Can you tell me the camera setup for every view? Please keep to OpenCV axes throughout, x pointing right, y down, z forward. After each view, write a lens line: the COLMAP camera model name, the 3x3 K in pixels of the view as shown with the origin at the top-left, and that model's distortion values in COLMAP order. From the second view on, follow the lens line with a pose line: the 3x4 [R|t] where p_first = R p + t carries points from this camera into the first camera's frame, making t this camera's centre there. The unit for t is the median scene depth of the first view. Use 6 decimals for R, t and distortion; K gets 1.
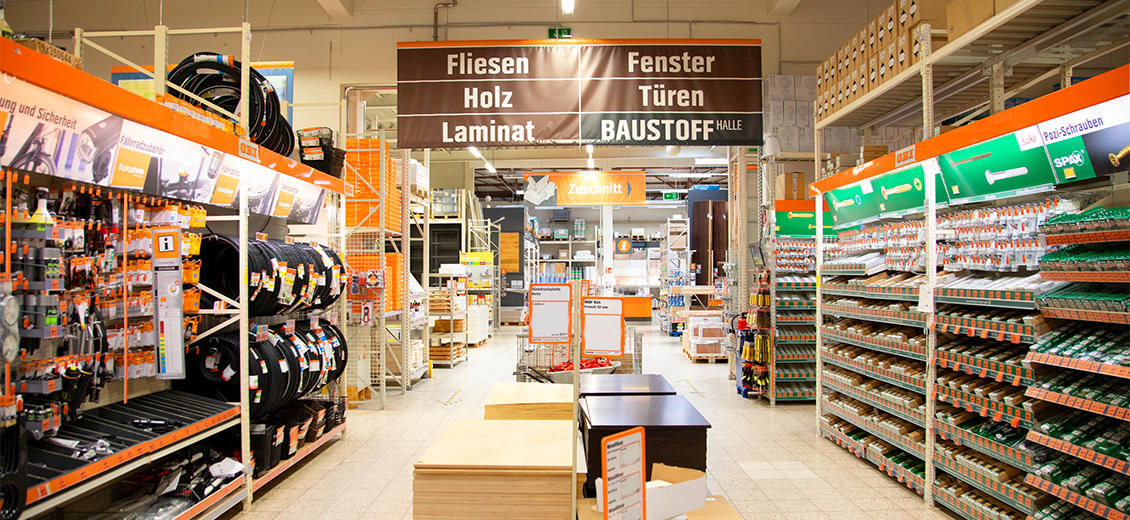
lens RADIAL K [[799.9, 0, 565.0], [0, 799.9, 260.0], [0, 0, 1]] dist [-0.116832, 0.075333]
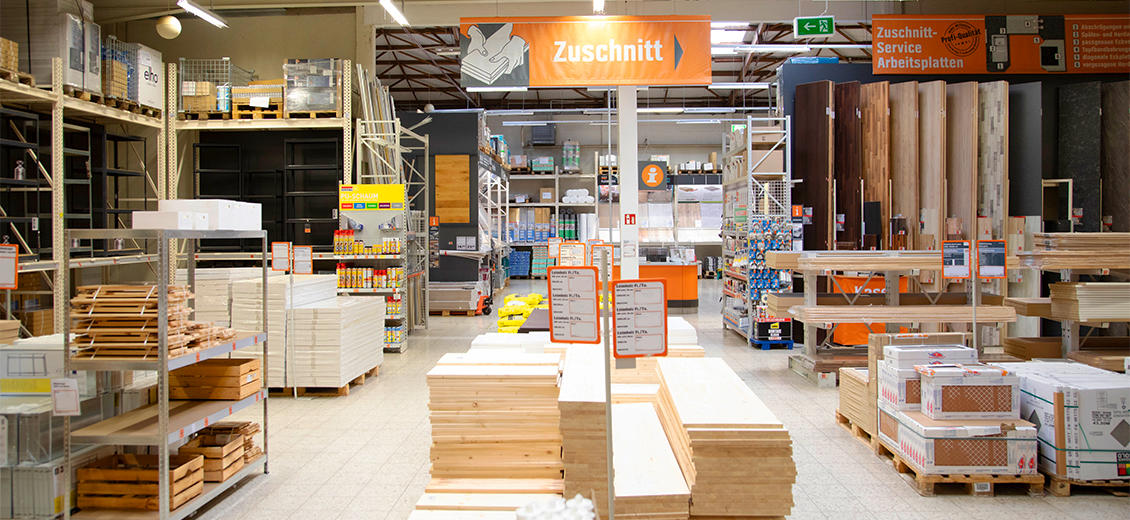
lens RADIAL K [[1105.1, 0, 565.0], [0, 1105.1, 260.0], [0, 0, 1]] dist [-0.001086, 0.000083]
pose [[0.999904, -0.003212, 0.013491, 0.002033], [0.002543, 0.998782, 0.049276, 0.004138], [-0.013632, -0.049237, 0.998694, 0.286611]]
